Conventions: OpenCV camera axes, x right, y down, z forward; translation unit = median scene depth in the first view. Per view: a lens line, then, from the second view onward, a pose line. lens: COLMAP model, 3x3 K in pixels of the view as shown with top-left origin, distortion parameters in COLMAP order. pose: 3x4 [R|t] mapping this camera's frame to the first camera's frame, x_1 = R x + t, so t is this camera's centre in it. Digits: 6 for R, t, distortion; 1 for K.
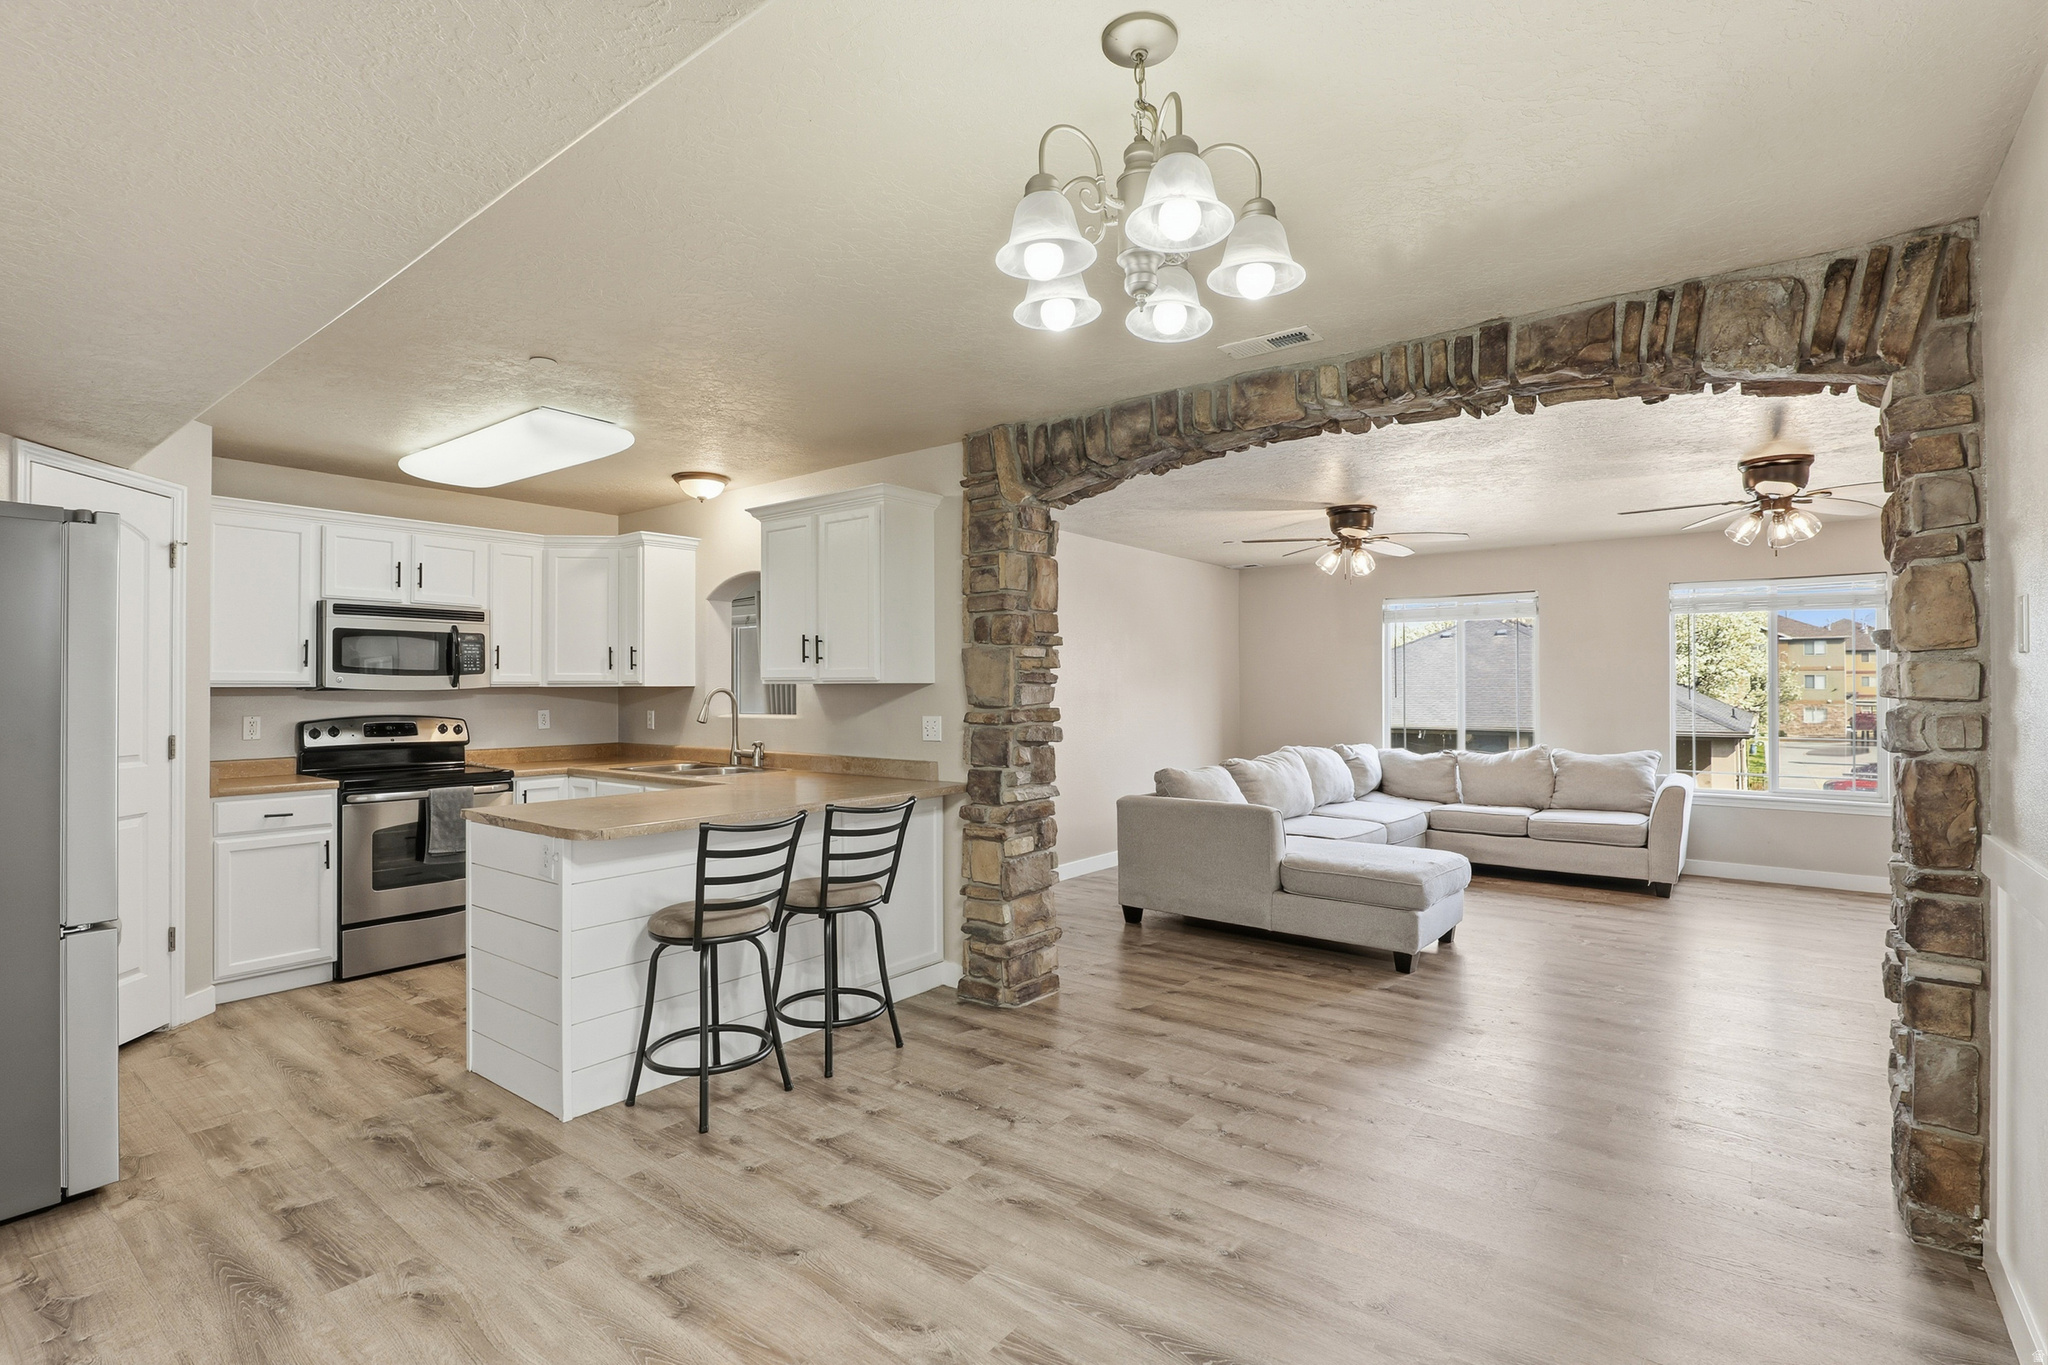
lens RADIAL K [[962.1, 0, 1029.9], [0, 962.1, 684.9], [0, 0, 1]] dist [-0.016684, 0.001573]
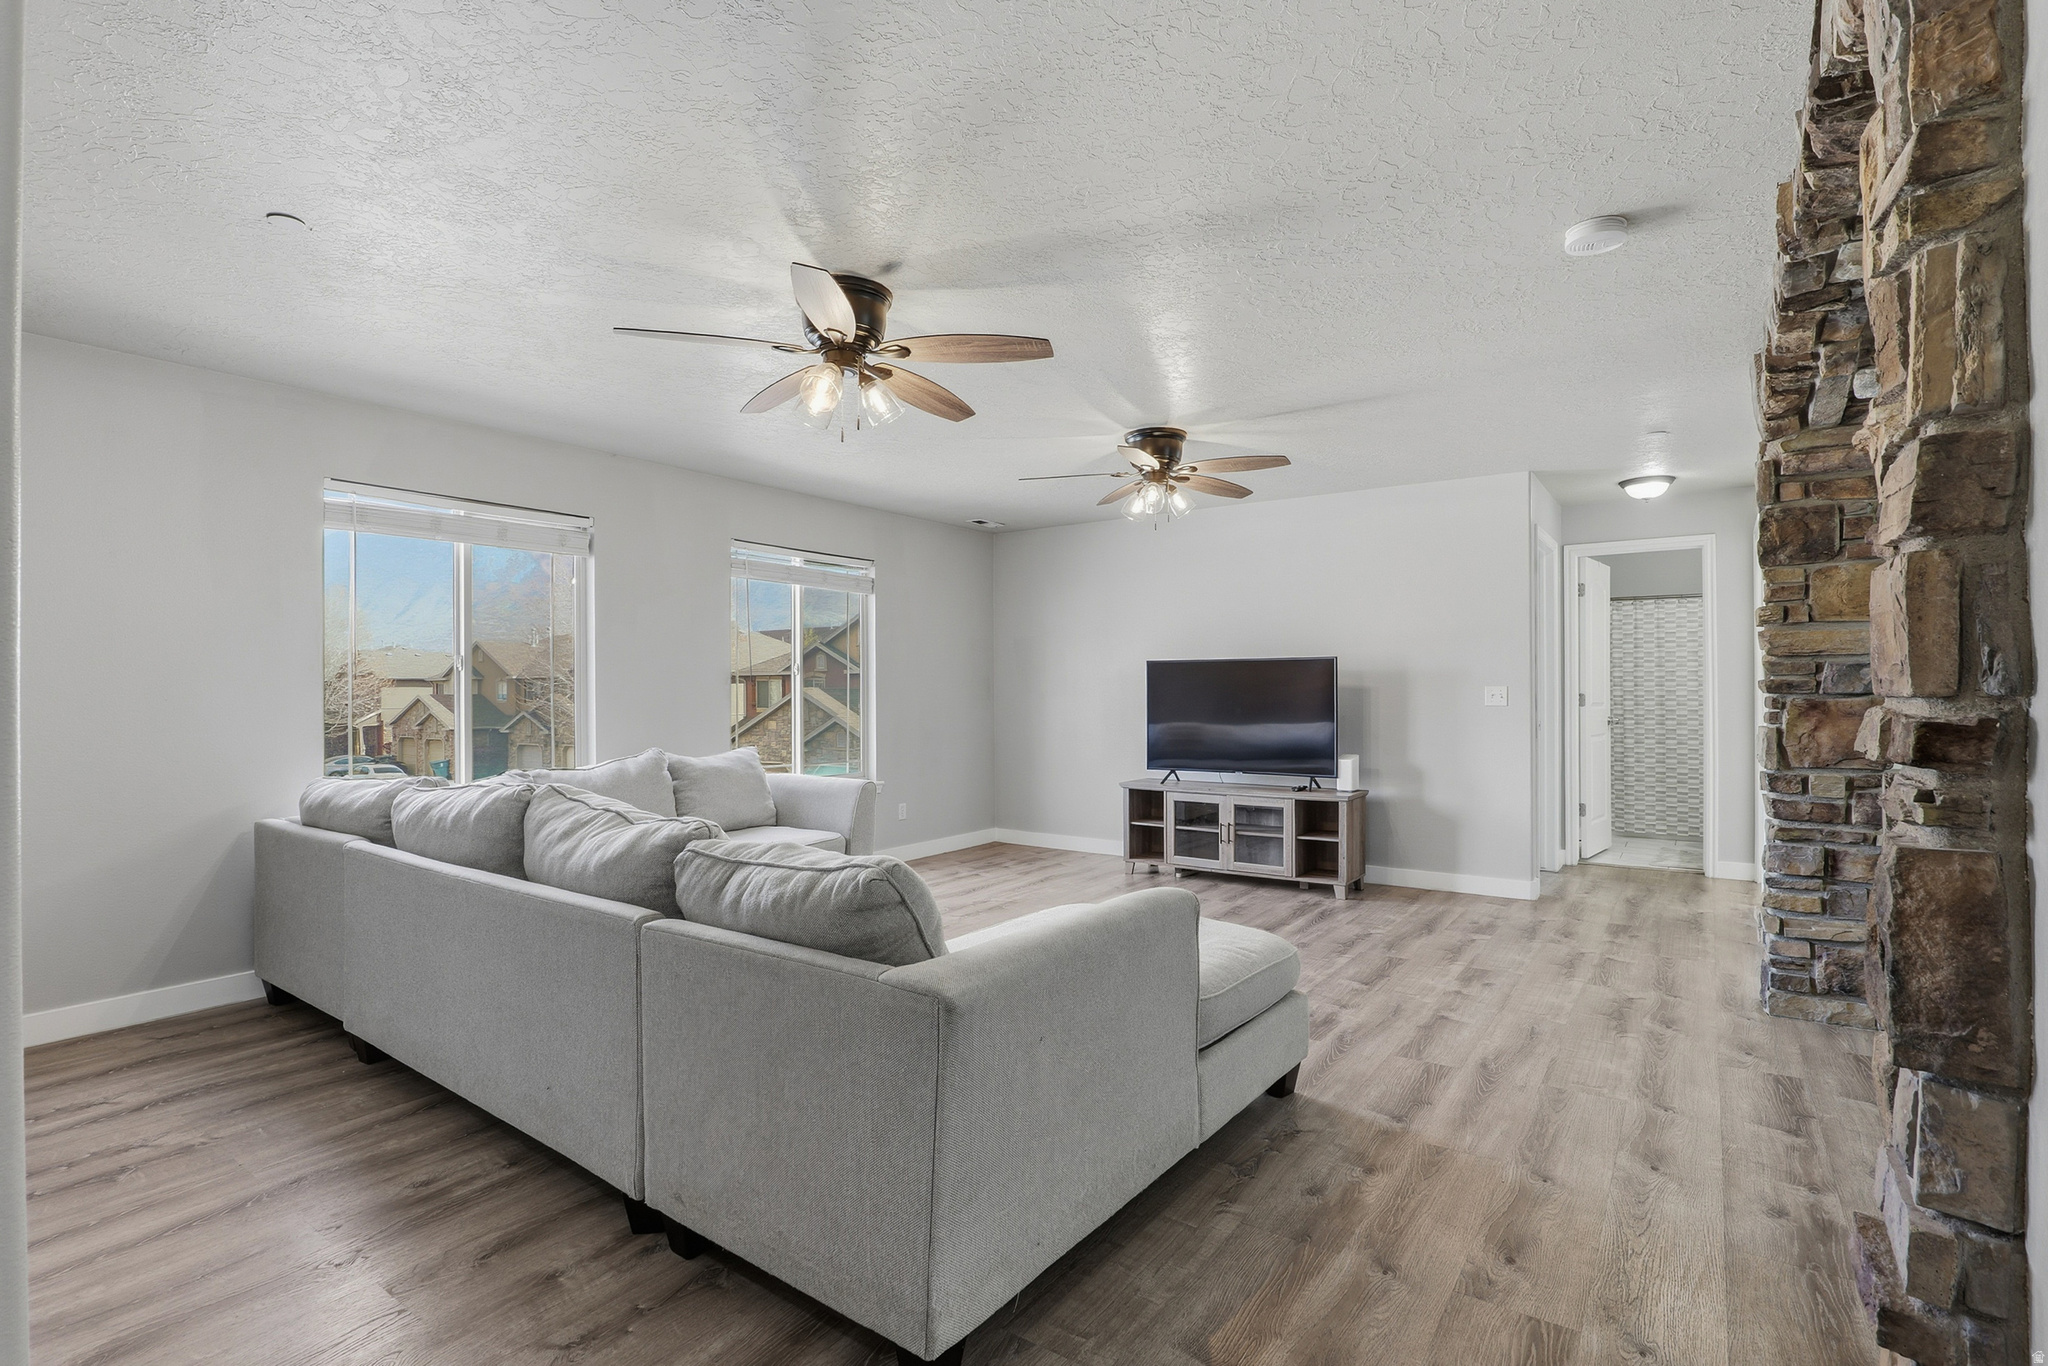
lens RADIAL K [[962.1, 0, 1033.6], [0, 962.1, 692.0], [0, 0, 1]] dist [-0.016684, 0.001573]
pose [[-0.044811, 0.000668, 0.998995, -0.250986], [0.001315, 0.999999, -0.000609, 0.040367], [-0.998995, 0.001286, -0.044812, 1.305416]]
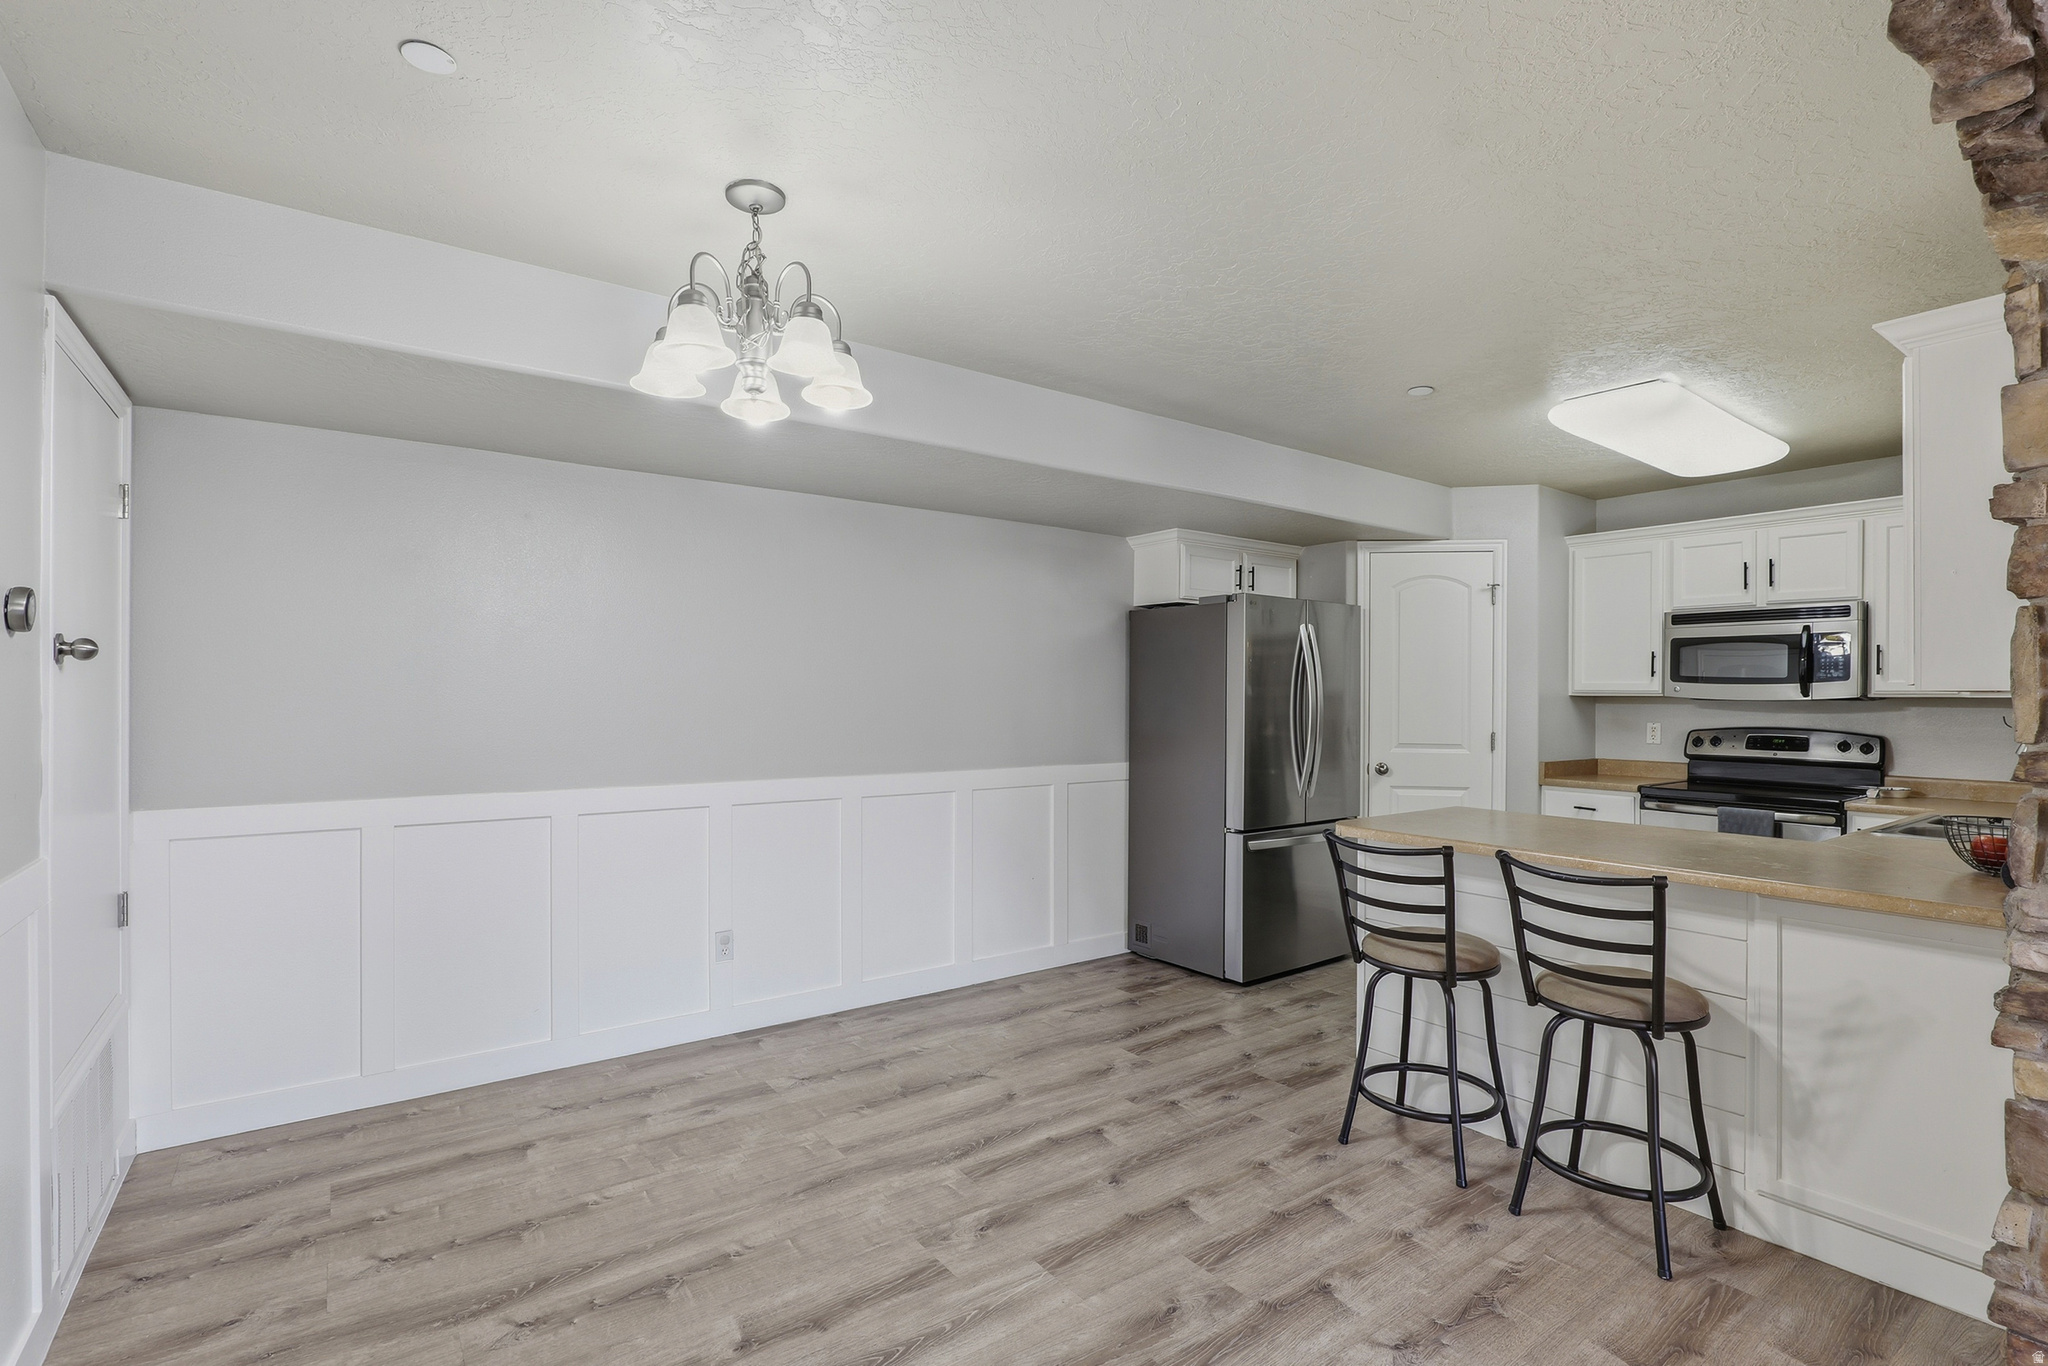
lens RADIAL K [[962.1, 0, 1024.5], [0, 962.1, 697.0], [0, 0, 1]] dist [-0.016684, 0.001573]
pose [[-0.282881, 0.001566, -0.959154, 0.491749], [-0.001752, 0.999996, 0.002149, 0.002288], [0.959153, 0.002289, -0.282877, 0.670891]]
